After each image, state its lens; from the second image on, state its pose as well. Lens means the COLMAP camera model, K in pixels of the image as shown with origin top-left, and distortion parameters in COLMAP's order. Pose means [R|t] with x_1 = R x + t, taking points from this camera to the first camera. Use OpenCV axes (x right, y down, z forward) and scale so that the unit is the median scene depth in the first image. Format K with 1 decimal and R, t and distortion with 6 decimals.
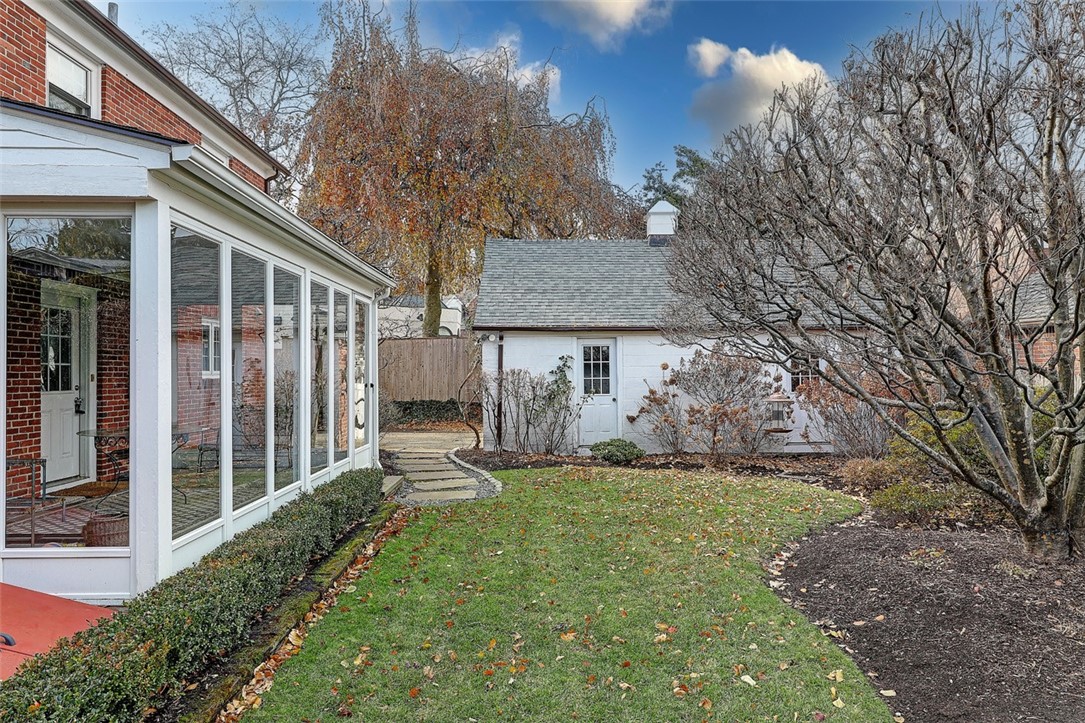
lens RADIAL K [[704.4, 0, 545.4], [0, 704.4, 362.4], [0, 0, 1]] dist [0.000084, -0.000583]
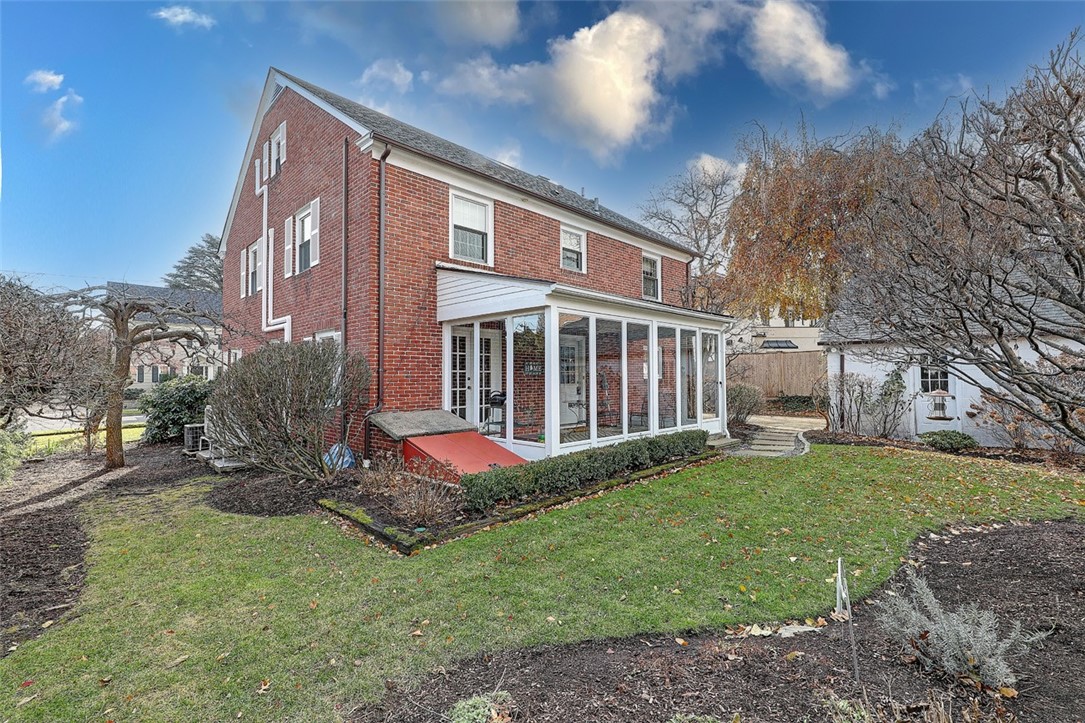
lens RADIAL K [[476.5, 0, 543.9], [0, 476.5, 364.5], [0, 0, 1]] dist [-0.001211, -0.000142]
pose [[0.689659, -0.017833, -0.723914, 0.209055], [0.010603, 0.999838, -0.014528, 0.001037], [0.724056, 0.002344, 0.689737, -0.058688]]
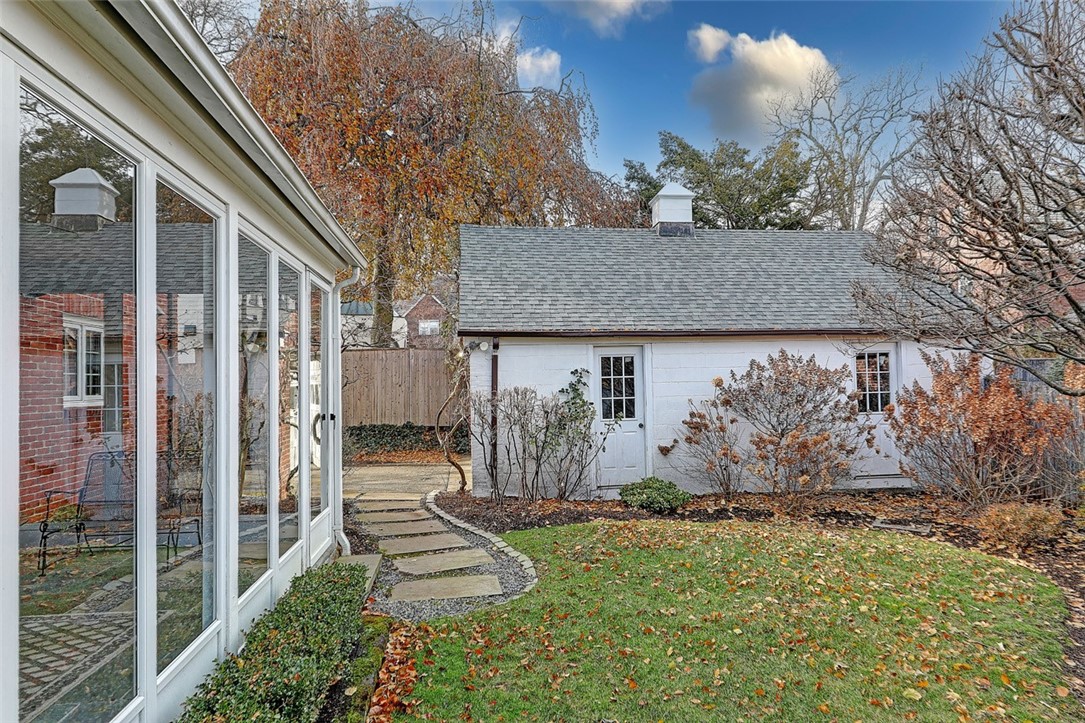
lens RADIAL K [[704.4, 0, 543.4], [0, 704.4, 361.7], [0, 0, 1]] dist [0.000084, -0.000583]
pose [[0.995404, -0.006737, 0.095530, -0.084504], [0.008731, 0.999752, -0.020471, -0.002301], [-0.095368, 0.021211, 0.995216, 0.245319]]
